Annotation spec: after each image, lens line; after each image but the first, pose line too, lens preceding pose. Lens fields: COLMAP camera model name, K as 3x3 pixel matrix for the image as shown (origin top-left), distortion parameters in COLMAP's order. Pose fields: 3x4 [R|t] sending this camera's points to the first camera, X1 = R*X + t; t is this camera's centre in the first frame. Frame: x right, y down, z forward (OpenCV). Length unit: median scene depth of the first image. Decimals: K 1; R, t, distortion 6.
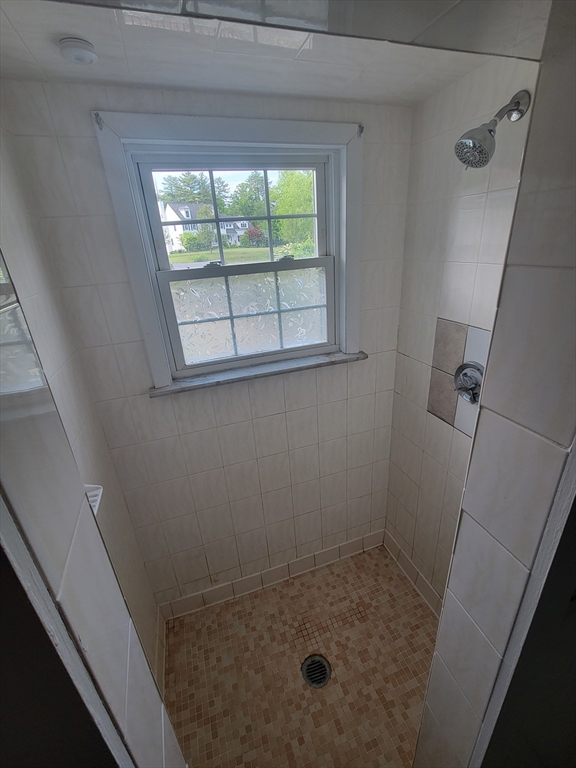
lens RADIAL K [[320.4, 0, 288.0], [0, 320.4, 384.0], [0, 0, 1]] dist [-0.025744, 0.000278]
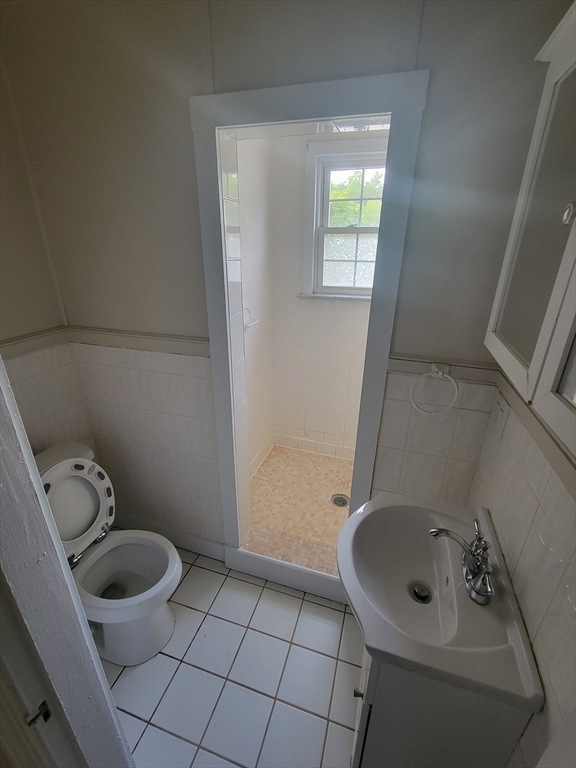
lens RADIAL K [[311.9, 0, 291.1], [0, 311.9, 381.2], [0, 0, 1]] dist [0.001356, -0.003375]
pose [[0.803205, 0.289946, -0.520377, 0.576557], [-0.279042, 0.954915, 0.101360, 0.313881], [0.526305, 0.063794, 0.847899, -0.487999]]
